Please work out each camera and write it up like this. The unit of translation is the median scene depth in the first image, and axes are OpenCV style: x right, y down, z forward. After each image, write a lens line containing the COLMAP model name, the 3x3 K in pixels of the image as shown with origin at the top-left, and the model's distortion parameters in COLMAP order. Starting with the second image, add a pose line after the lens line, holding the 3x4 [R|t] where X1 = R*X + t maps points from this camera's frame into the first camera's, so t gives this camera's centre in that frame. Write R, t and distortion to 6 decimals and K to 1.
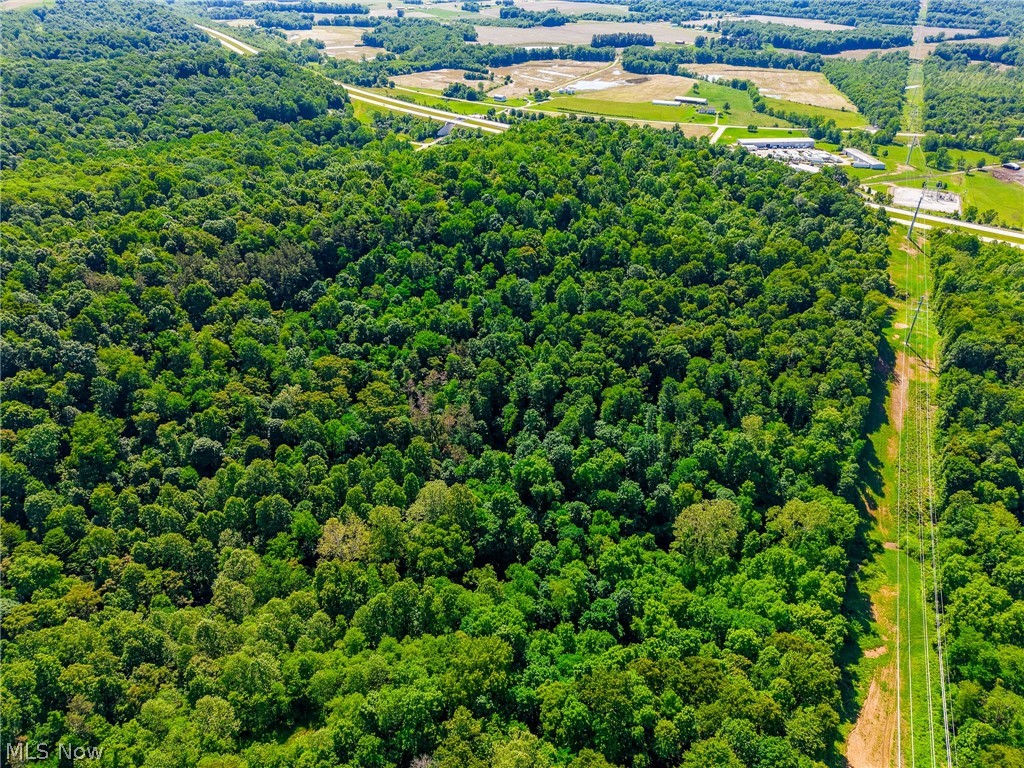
lens RADIAL K [[706.5, 0, 512.0], [0, 706.5, 384.0], [0, 0, 1]] dist [0.037627, -0.023972]
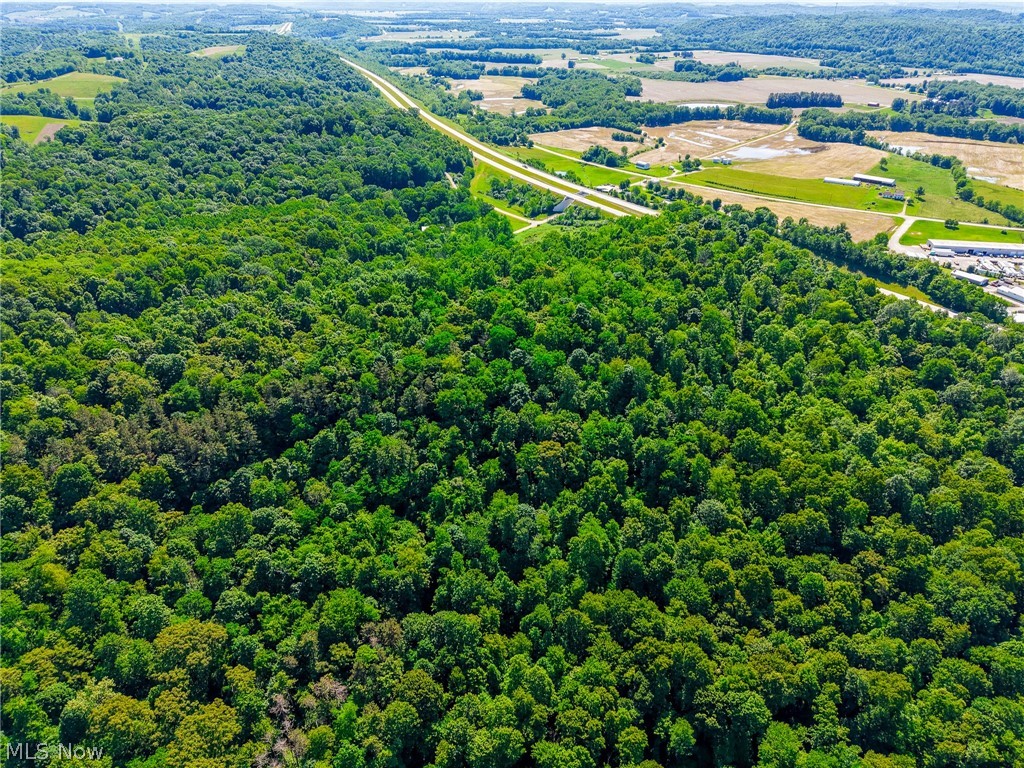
lens RADIAL K [[706.5, 0, 512.0], [0, 706.5, 384.0], [0, 0, 1]] dist [0.037627, -0.023972]
pose [[0.971213, 0.115383, -0.208405, 0.040625], [-0.125845, 0.991337, -0.037613, -0.075509], [0.202260, 0.062757, 0.977319, 0.112124]]
